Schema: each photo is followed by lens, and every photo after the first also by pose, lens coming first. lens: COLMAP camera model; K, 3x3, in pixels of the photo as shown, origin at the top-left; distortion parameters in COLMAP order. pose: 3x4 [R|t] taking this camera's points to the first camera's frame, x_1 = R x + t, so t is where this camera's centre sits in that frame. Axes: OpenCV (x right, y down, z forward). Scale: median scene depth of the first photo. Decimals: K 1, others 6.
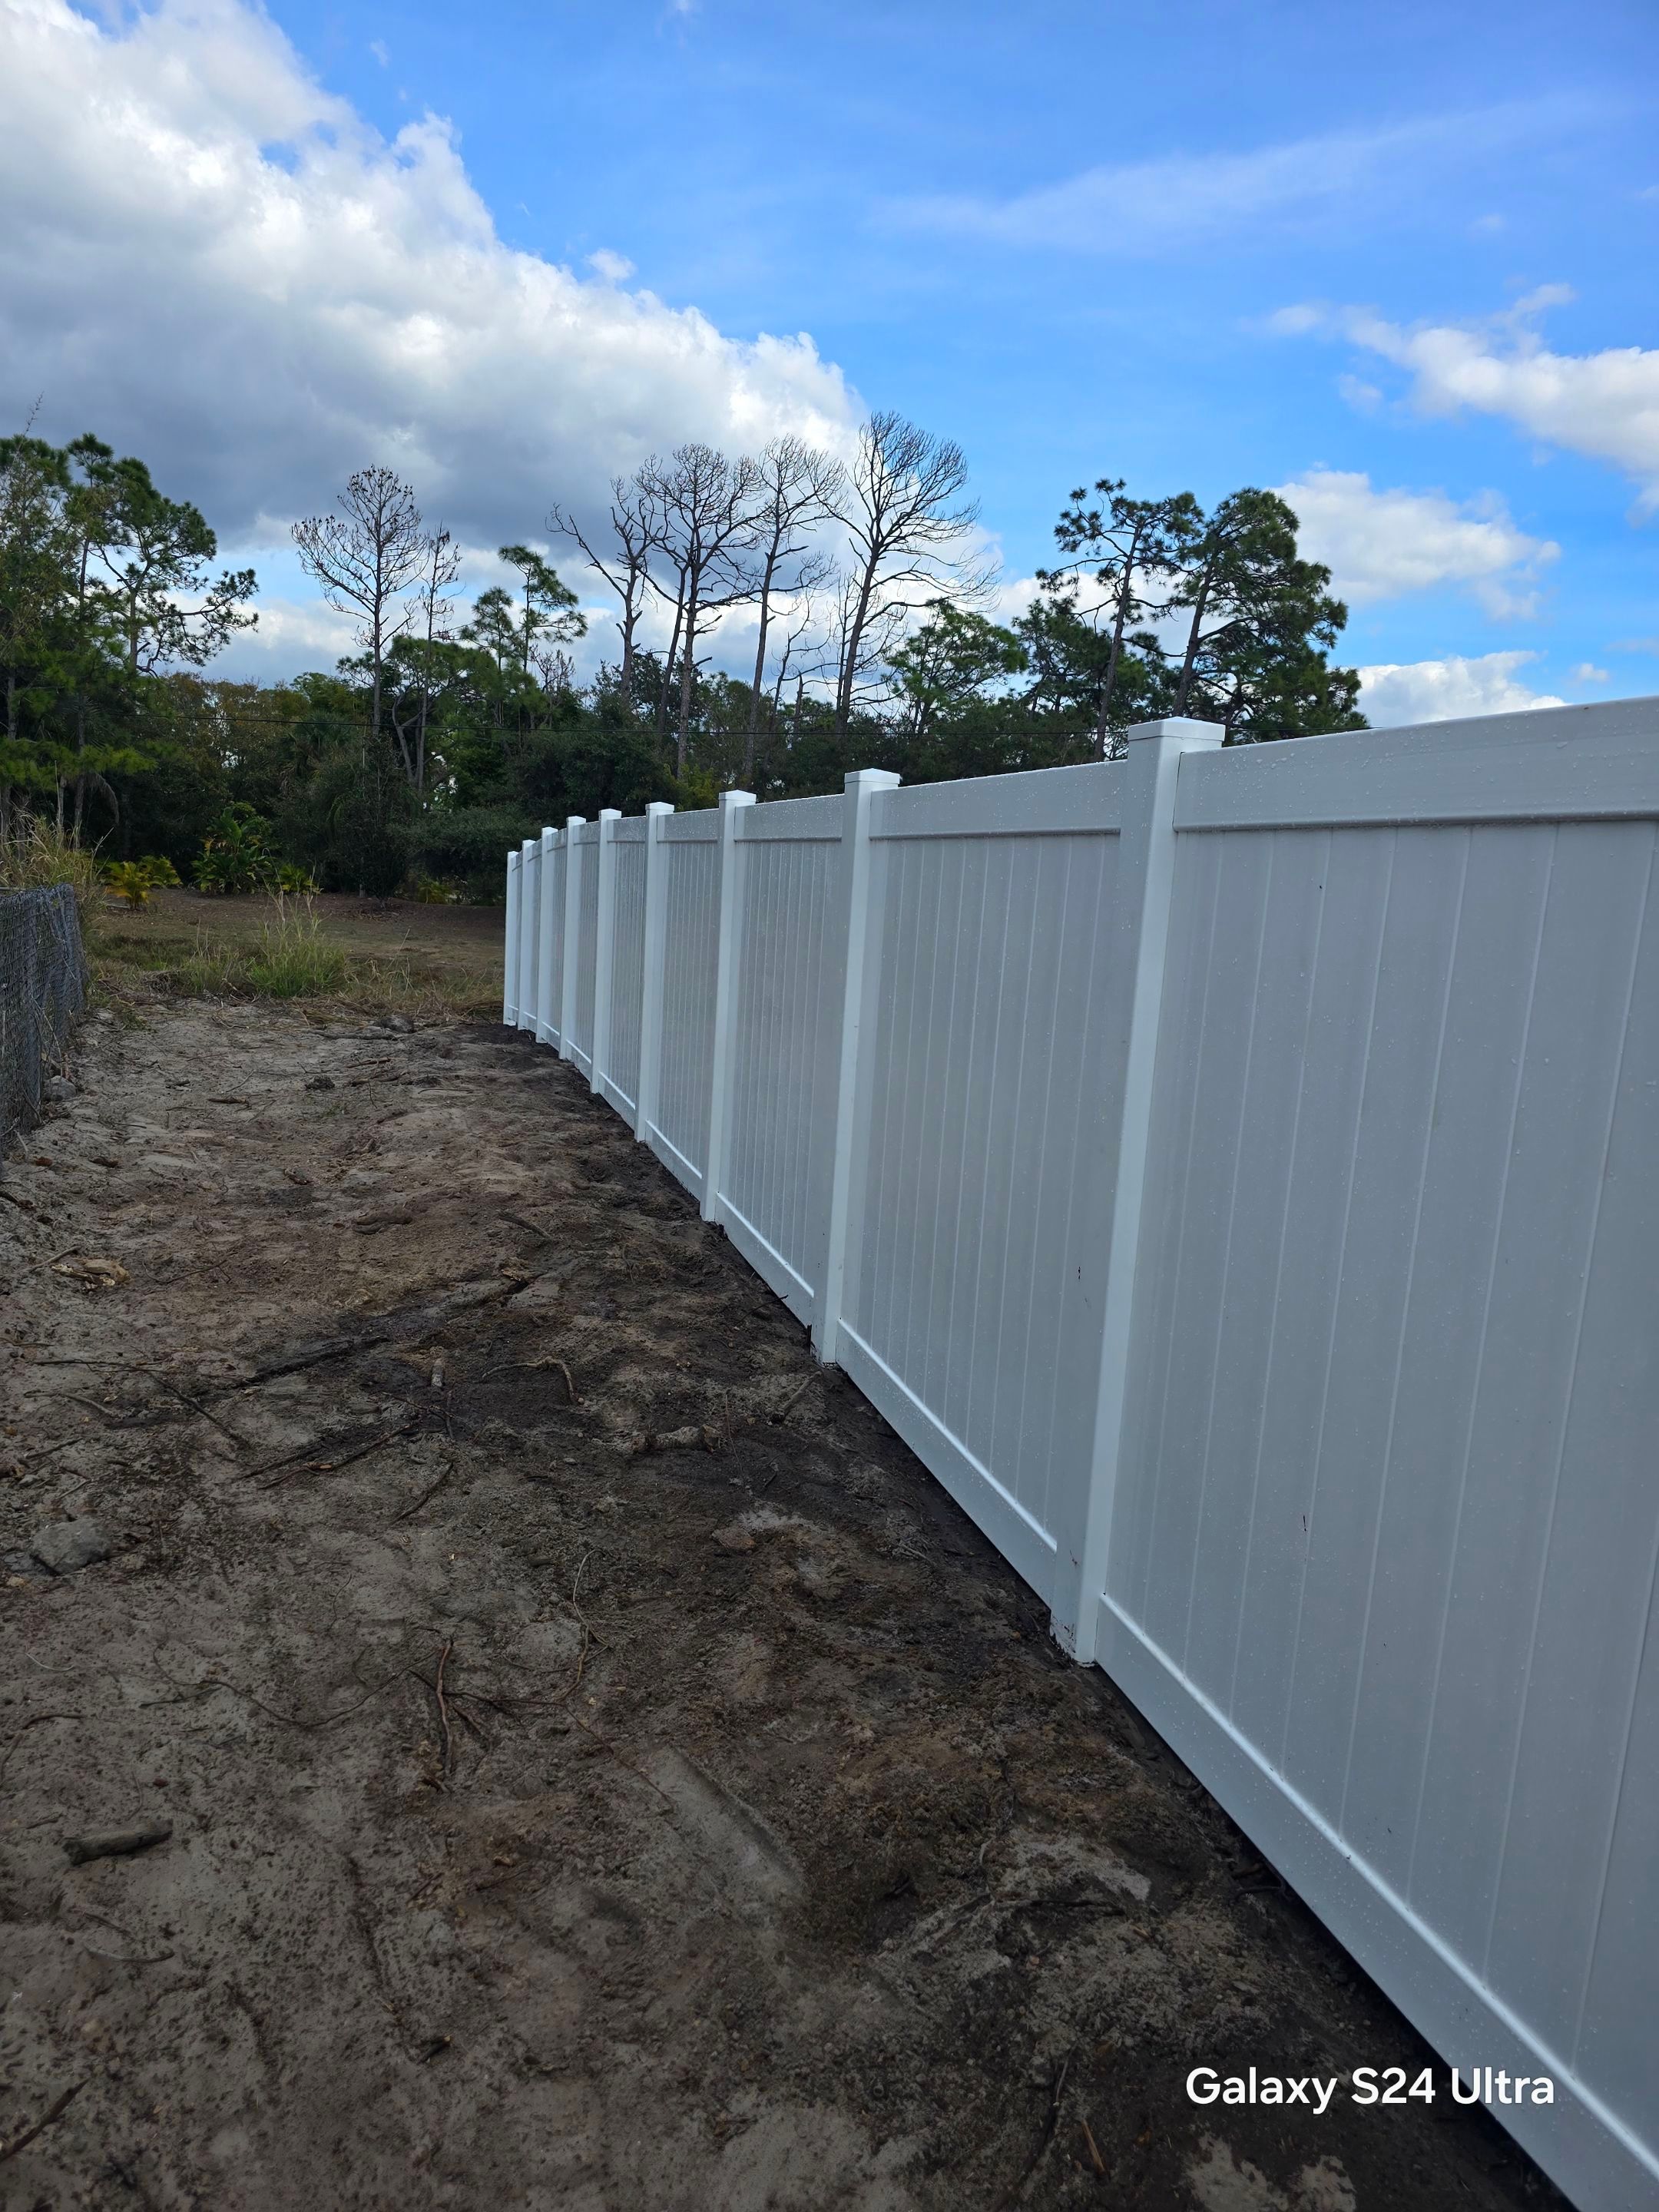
lens RADIAL K [[1453.3, 0, 821.1], [0, 1453.3, 1112.7], [0, 0, 1]] dist [0.070342, -0.067387]
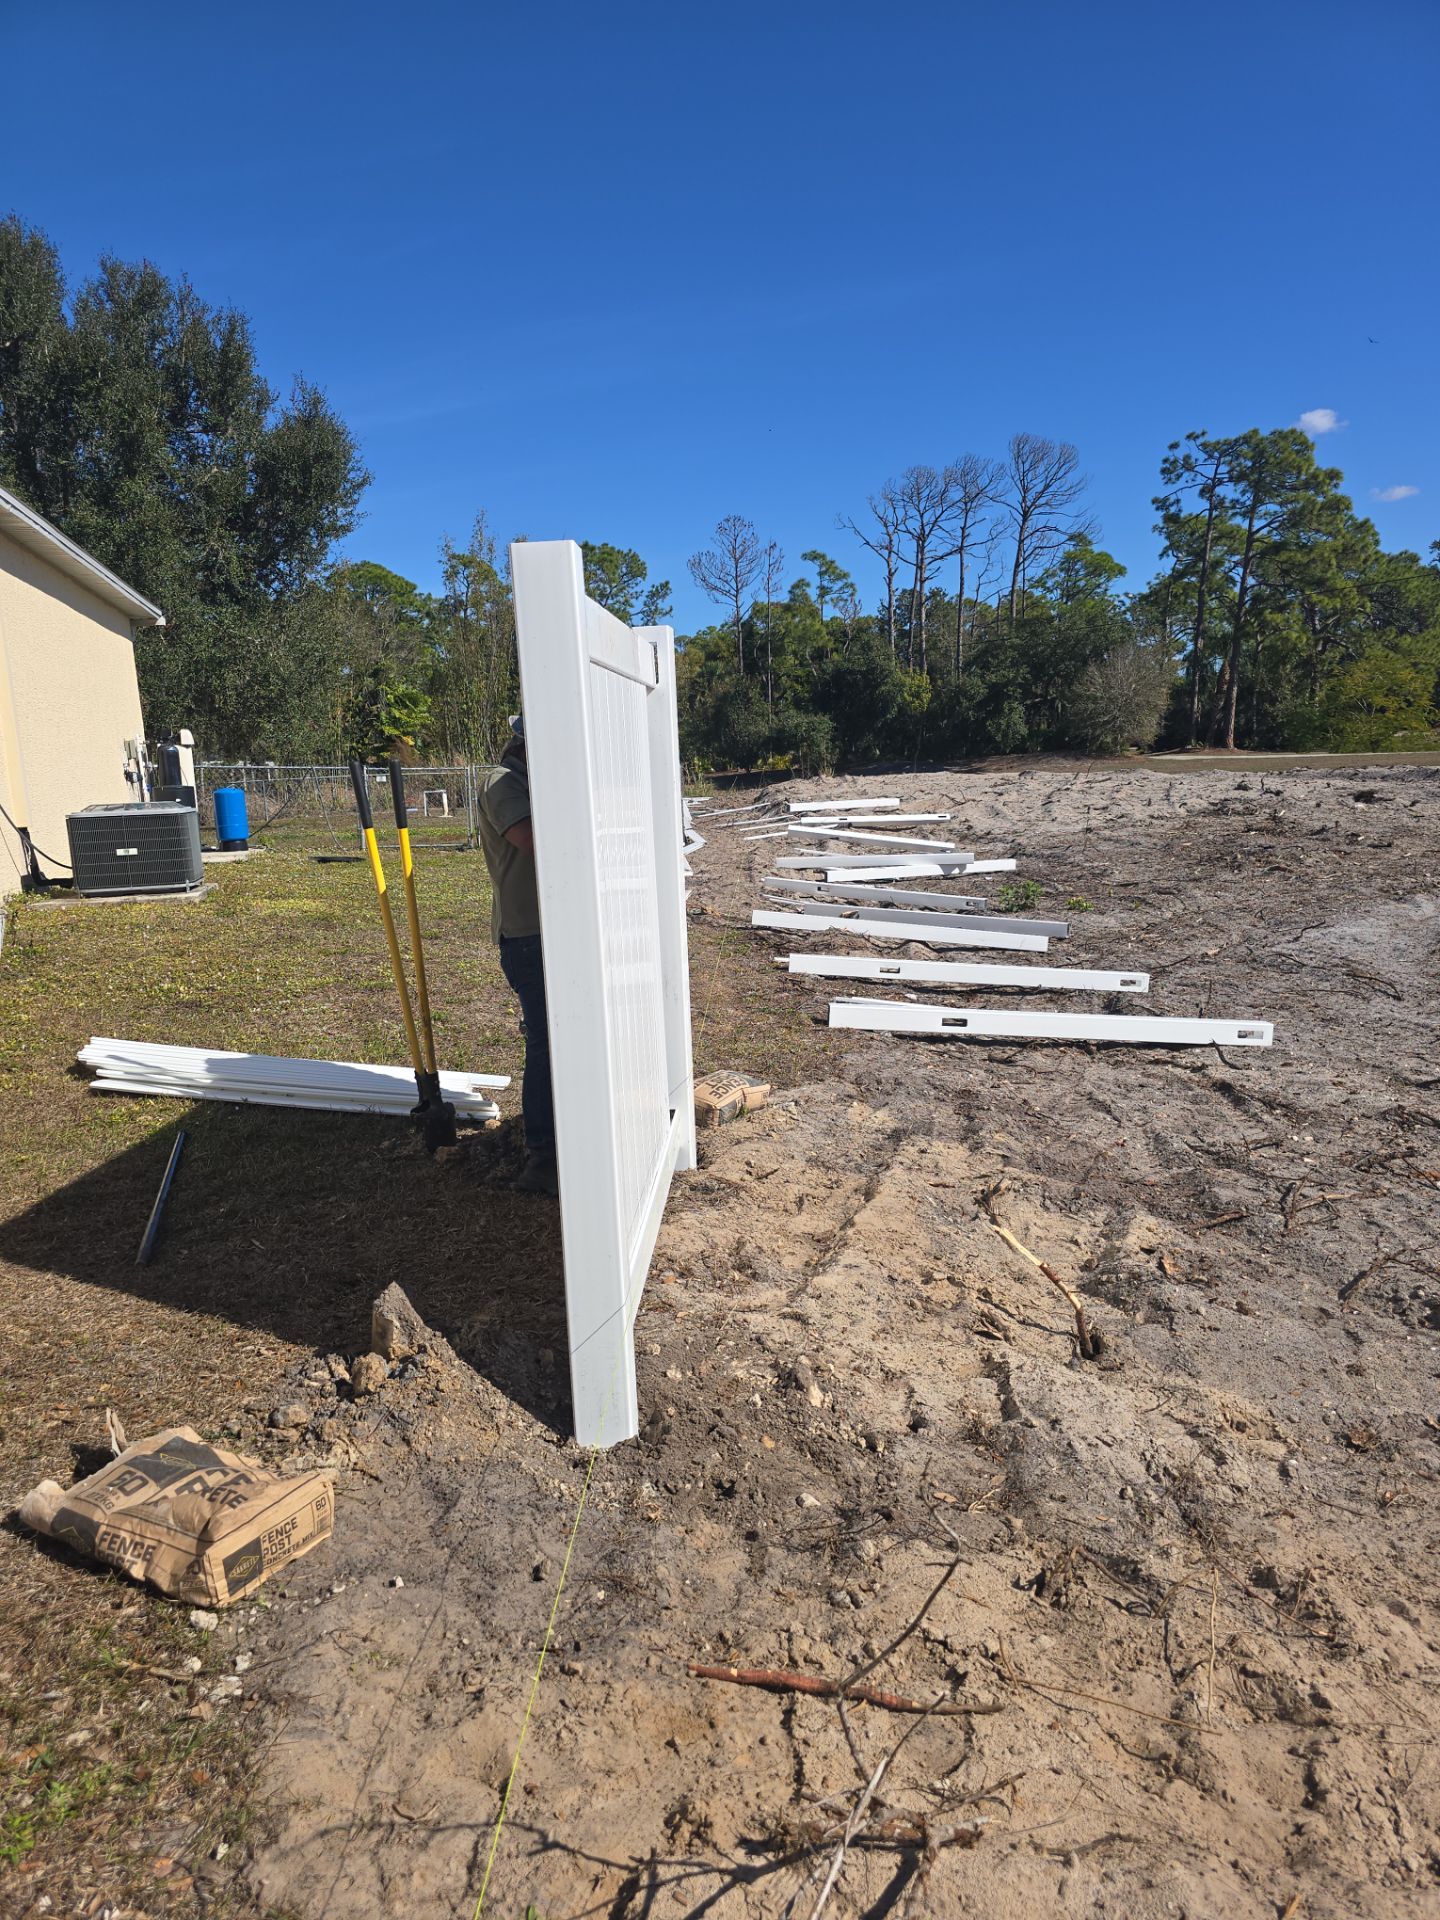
lens RADIAL K [[1261.5, 0, 712.7], [0, 1261.5, 965.8], [0, 0, 1]] dist [0.070342, -0.067387]
pose [[0.936406, -0.060045, -0.345744, 0.153780], [0.065115, 0.997873, 0.003058, 0.073115], [0.344825, -0.025377, 0.938324, -0.396223]]
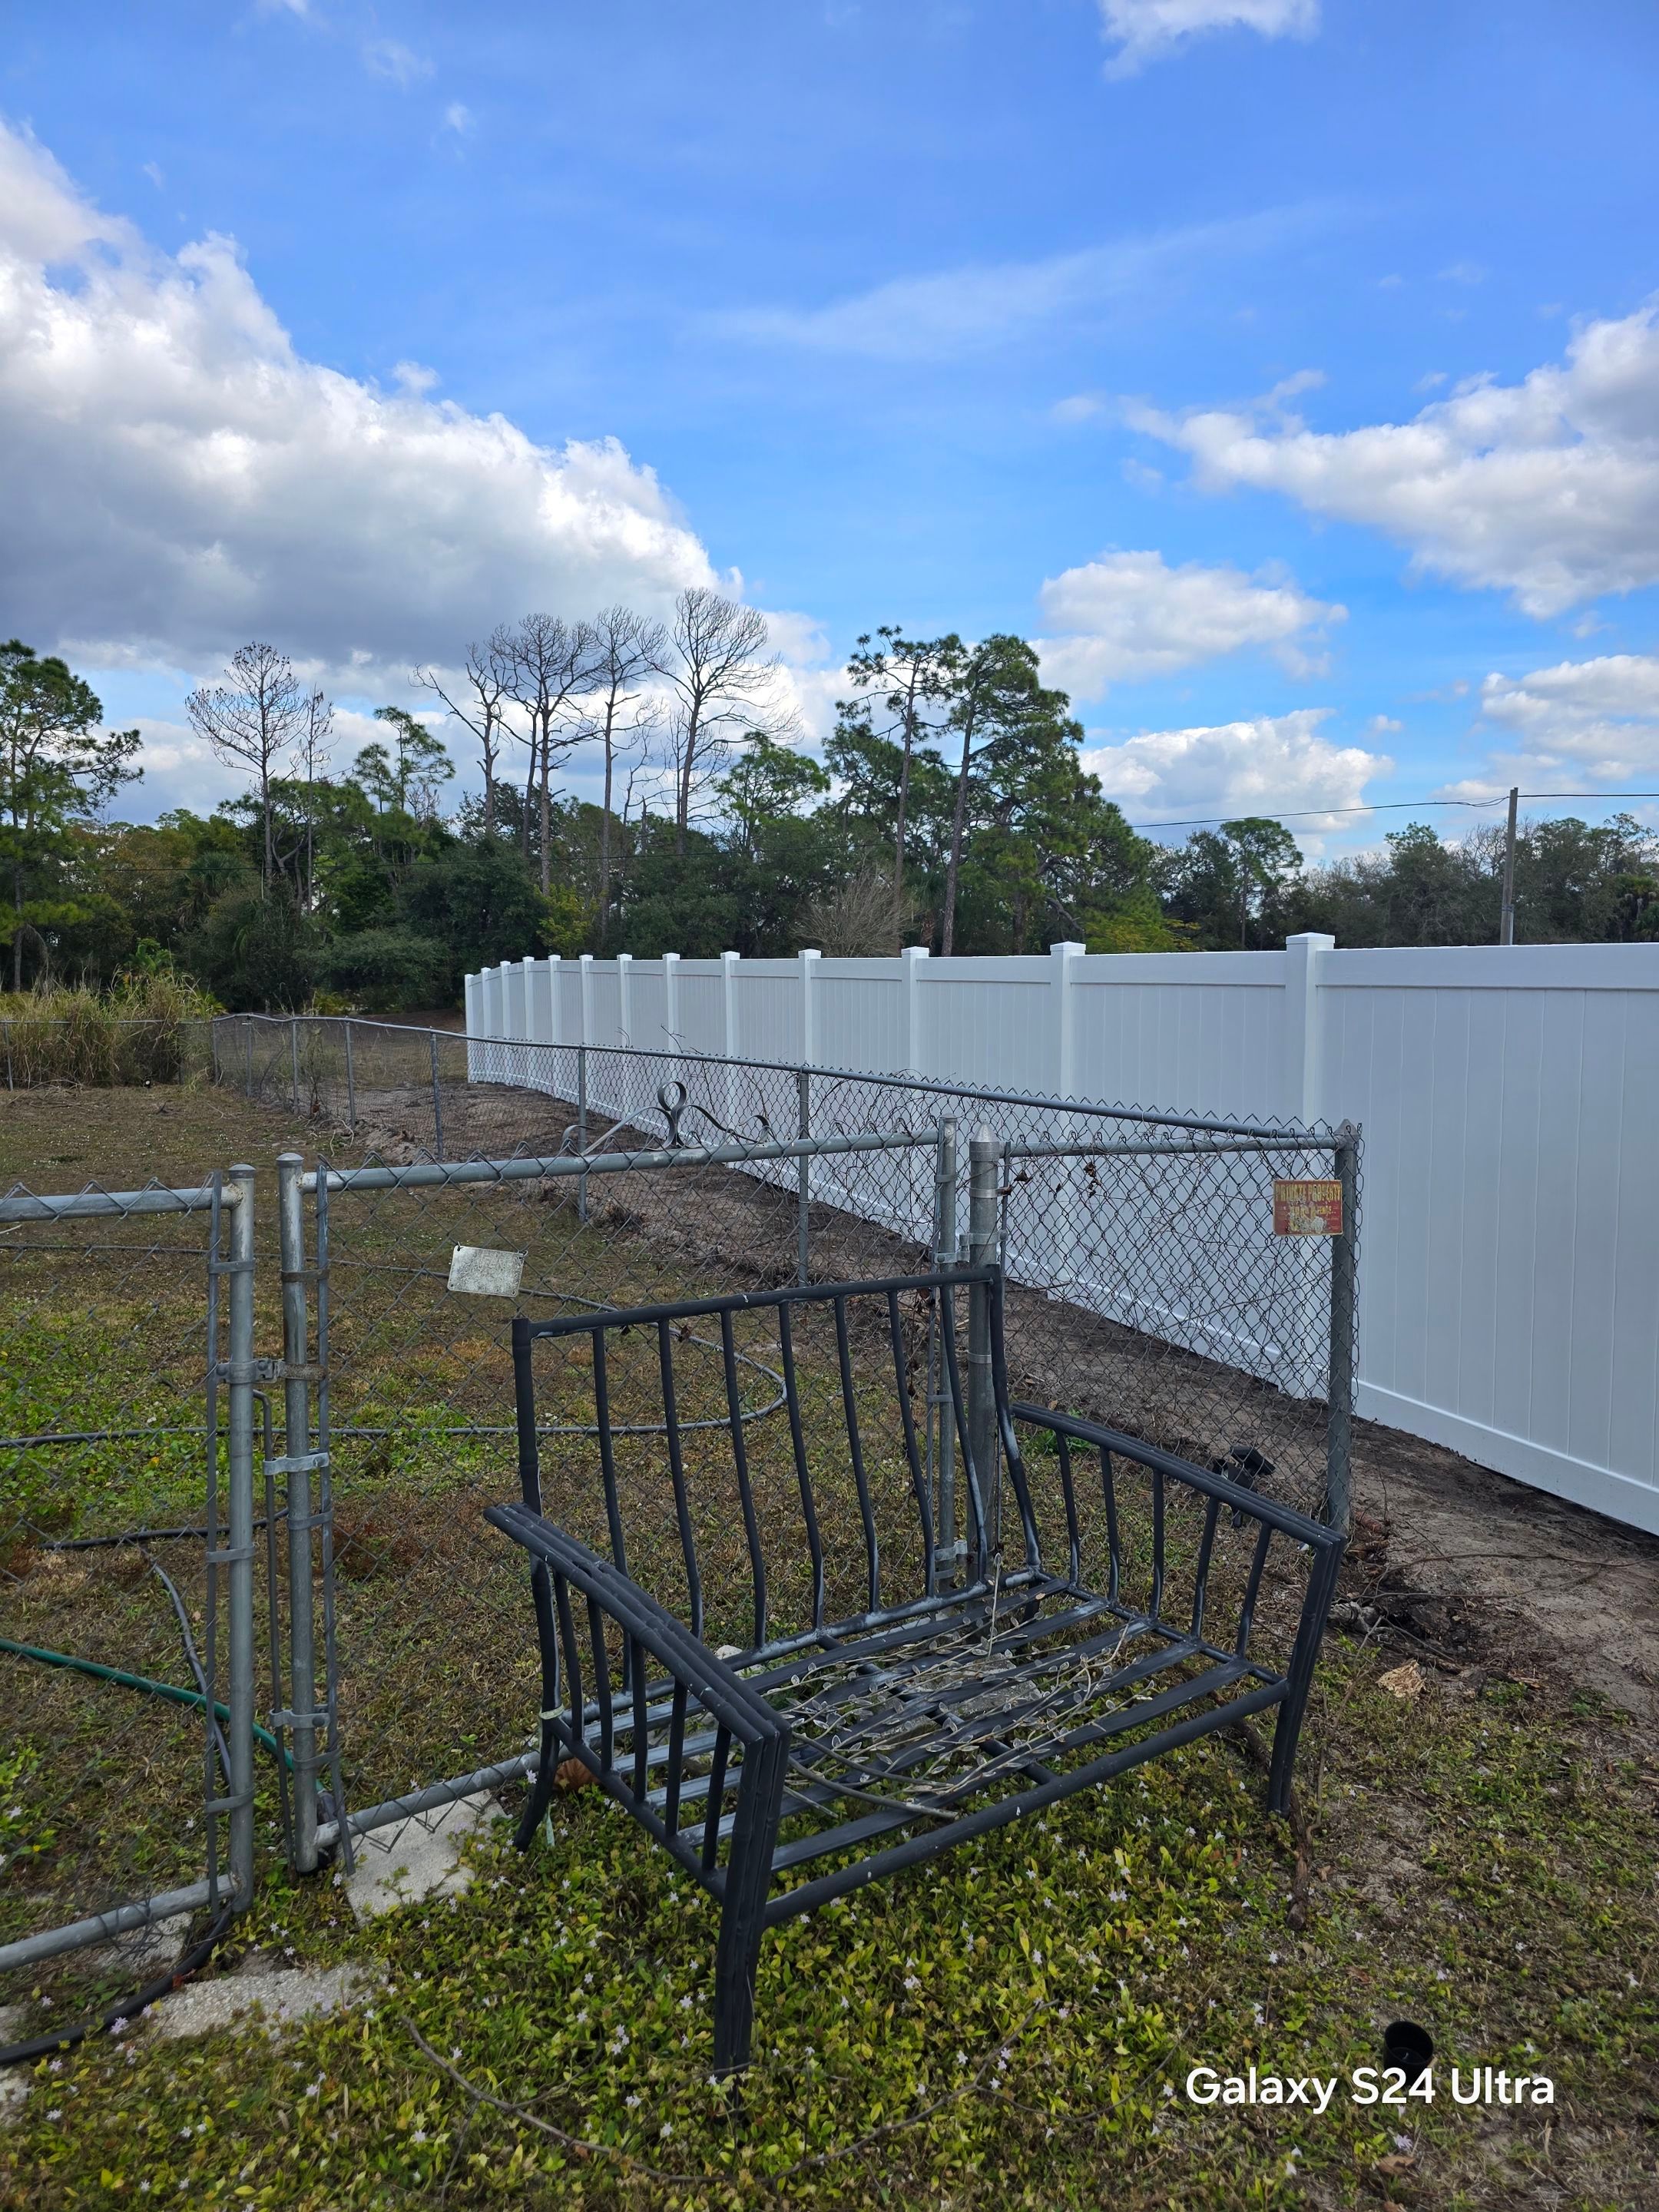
lens RADIAL K [[1453.3, 0, 821.1], [0, 1453.3, 1112.7], [0, 0, 1]] dist [0.070342, -0.067387]
pose [[0.992709, -0.078468, 0.091493, 0.000916], [0.083377, 0.995206, -0.051122, 0.021609], [-0.087043, 0.058377, 0.994493, -0.160194]]
